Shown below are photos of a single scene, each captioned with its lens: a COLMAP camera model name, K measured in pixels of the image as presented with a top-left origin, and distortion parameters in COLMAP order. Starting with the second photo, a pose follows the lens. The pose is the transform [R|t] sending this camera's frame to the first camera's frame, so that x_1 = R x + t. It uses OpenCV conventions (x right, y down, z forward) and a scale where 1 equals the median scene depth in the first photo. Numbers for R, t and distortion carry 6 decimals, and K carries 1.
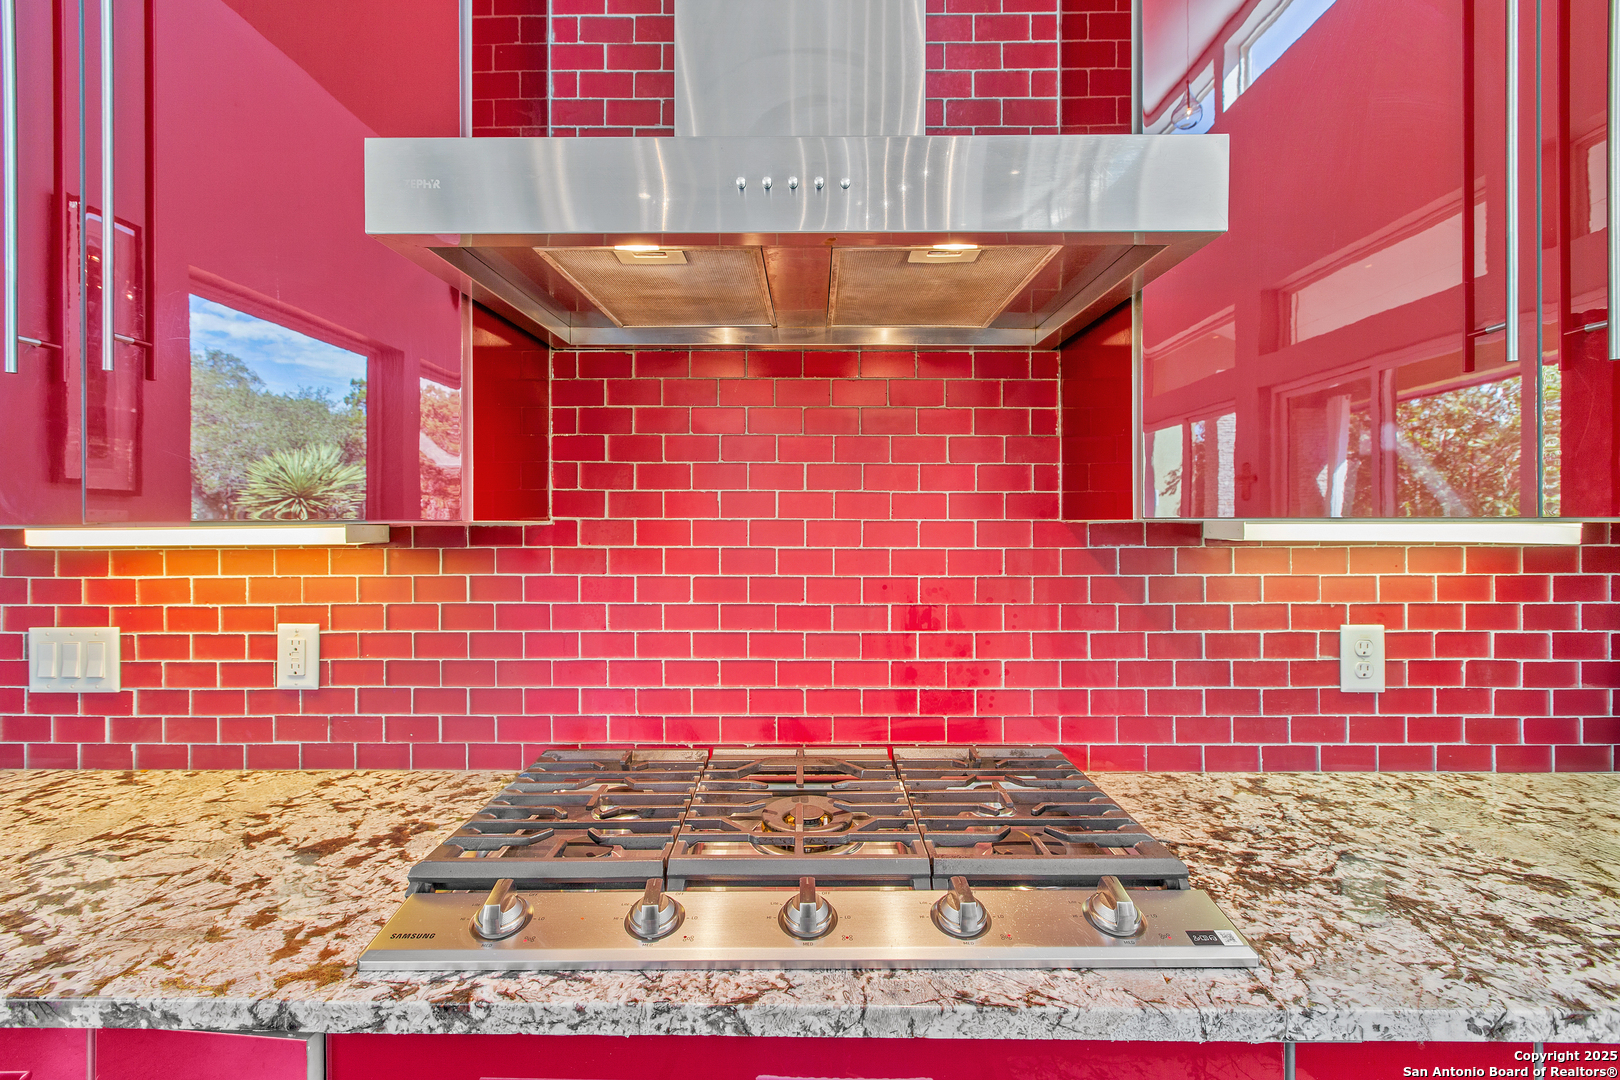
lens RADIAL K [[728.0, 0, 802.4], [0, 728.0, 520.2], [0, 0, 1]] dist [0.001990, -0.001499]
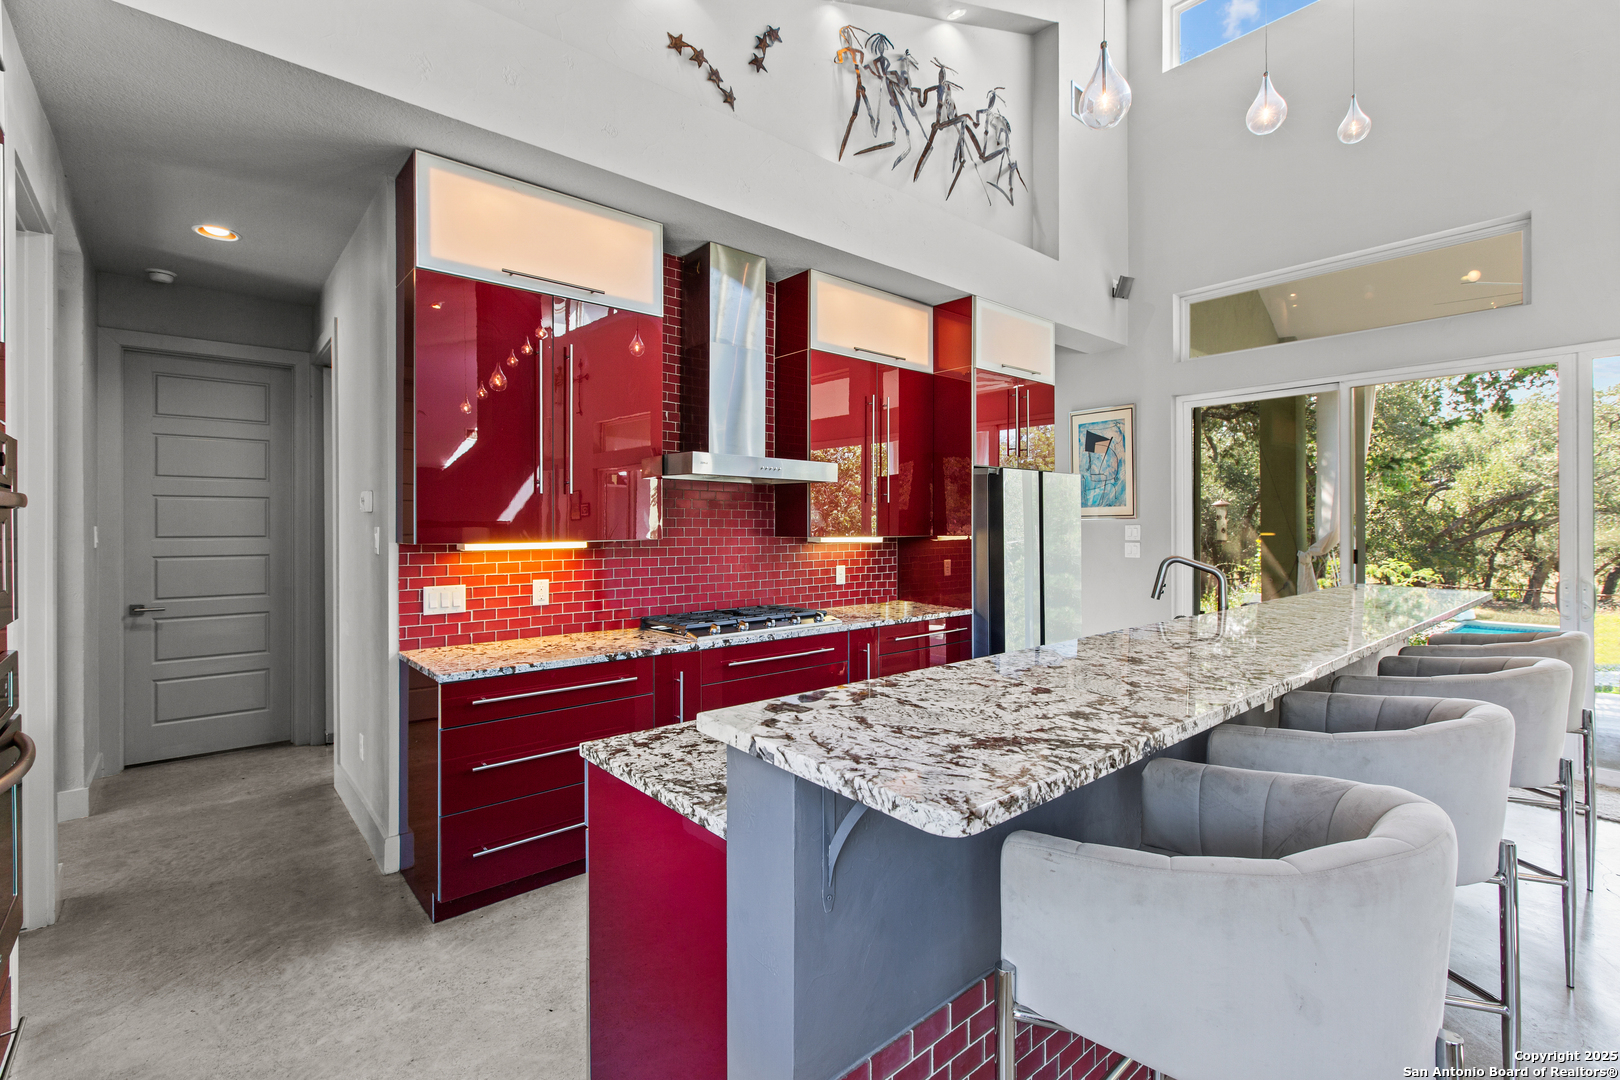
lens RADIAL K [[728.0, 0, 814.5], [0, 728.0, 528.3], [0, 0, 1]] dist [0.001990, -0.001499]
pose [[0.742210, 0.000360, 0.670167, -1.701743], [-0.003850, 0.999986, 0.003726, -0.051671], [-0.670156, -0.005346, 0.742201, -1.546484]]
